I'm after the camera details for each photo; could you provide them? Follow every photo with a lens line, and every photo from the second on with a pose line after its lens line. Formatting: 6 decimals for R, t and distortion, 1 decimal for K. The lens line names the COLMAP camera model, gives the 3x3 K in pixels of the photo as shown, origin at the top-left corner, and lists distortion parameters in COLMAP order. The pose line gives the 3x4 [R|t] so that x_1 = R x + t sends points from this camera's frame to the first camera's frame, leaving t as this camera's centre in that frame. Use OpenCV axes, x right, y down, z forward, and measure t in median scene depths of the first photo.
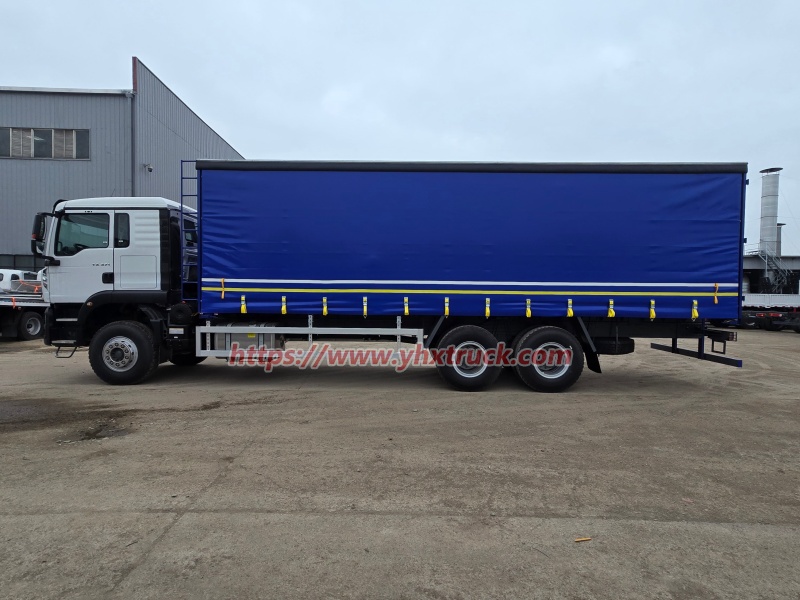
lens RADIAL K [[315.0, 0, 400.0], [0, 315.0, 300.0], [0, 0, 1]] dist [0.001249, 0.000010]
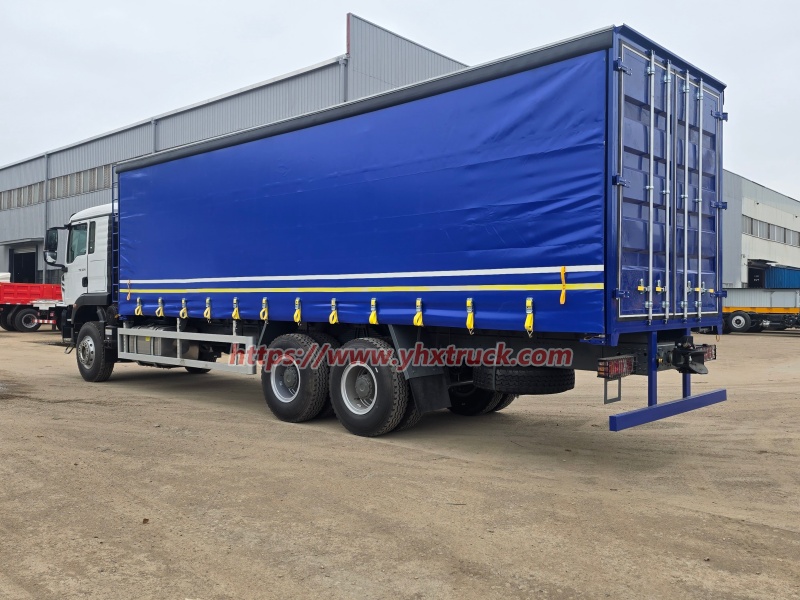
lens RADIAL K [[680.2, 0, 448.2], [0, 680.2, 302.1], [0, 0, 1]] dist [0.013219, 0.002831]
pose [[0.769713, -0.004281, -0.638375, 1.574752], [-0.001094, 0.999967, -0.008025, 0.017044], [0.638389, 0.006876, 0.769683, -0.012455]]
